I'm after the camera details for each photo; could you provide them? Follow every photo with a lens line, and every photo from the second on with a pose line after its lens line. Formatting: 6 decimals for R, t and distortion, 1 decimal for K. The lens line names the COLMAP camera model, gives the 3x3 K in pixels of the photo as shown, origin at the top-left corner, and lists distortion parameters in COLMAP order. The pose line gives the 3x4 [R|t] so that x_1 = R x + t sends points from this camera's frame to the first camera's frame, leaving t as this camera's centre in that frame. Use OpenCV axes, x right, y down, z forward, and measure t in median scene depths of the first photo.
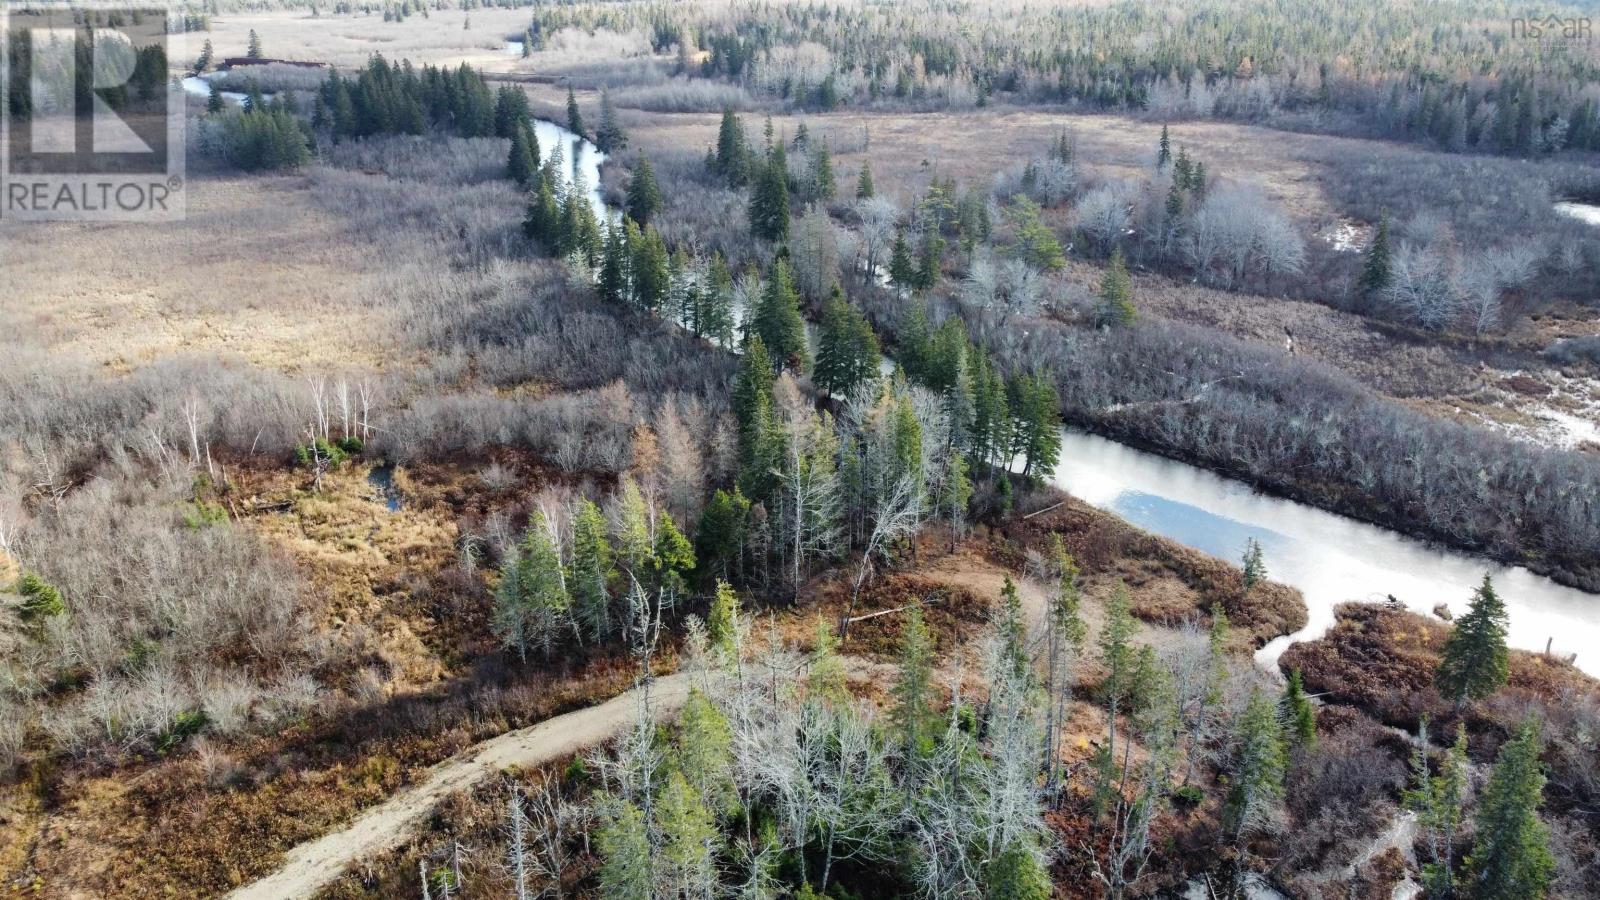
lens RADIAL K [[1551.6, 0, 800.0], [0, 1551.6, 450.0], [0, 0, 1]] dist [-0.002286, -0.002376]
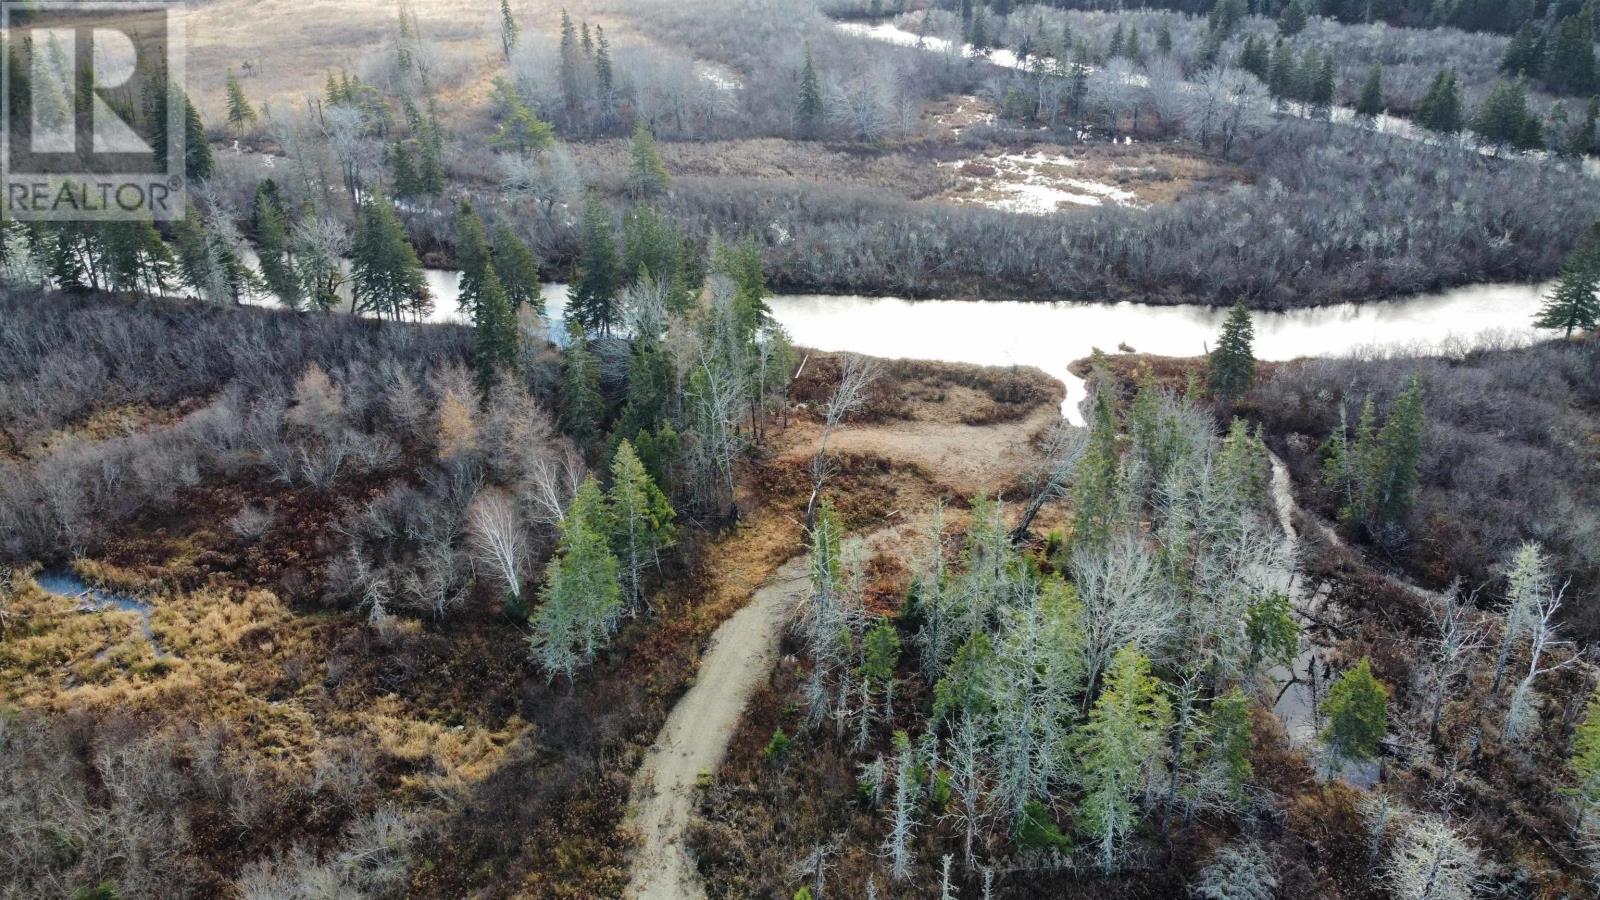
lens RADIAL K [[1219.1, 0, 800.0], [0, 1219.1, 450.0], [0, 0, 1]] dist [0.000013, 0.000234]
pose [[0.677351, -0.368368, 0.636790, -0.499502], [0.223941, 0.927769, 0.298488, -0.193883], [-0.700747, -0.059578, 0.710917, 0.340842]]
